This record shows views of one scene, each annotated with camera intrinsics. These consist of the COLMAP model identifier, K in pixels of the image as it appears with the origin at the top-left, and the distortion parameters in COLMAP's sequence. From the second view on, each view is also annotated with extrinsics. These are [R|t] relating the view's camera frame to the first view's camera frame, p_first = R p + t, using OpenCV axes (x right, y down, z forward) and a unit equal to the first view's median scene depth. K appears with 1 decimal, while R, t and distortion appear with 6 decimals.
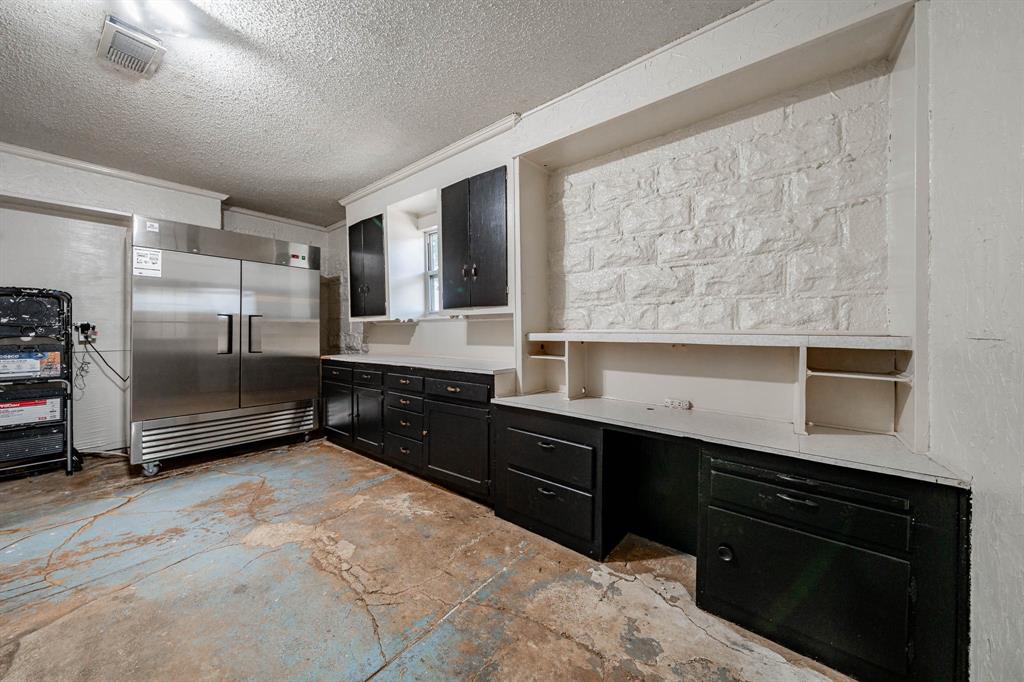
lens RADIAL K [[353.4, 0, 506.7], [0, 353.4, 332.6], [0, 0, 1]] dist [-0.006855, -0.000065]
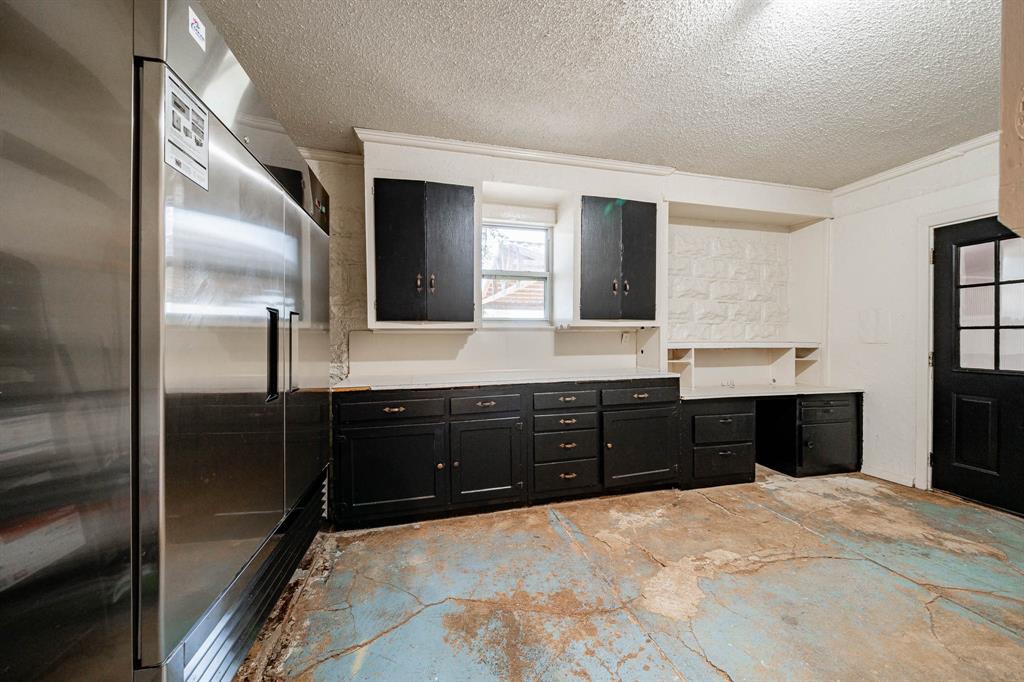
lens RADIAL K [[353.4, 0, 513.7], [0, 353.4, 342.7], [0, 0, 1]] dist [-0.006855, -0.000065]
pose [[0.606154, -0.010255, 0.795281, -1.346422], [0.007289, 0.999947, 0.007338, -0.013118], [-0.795314, 0.001349, 0.606196, 0.707336]]
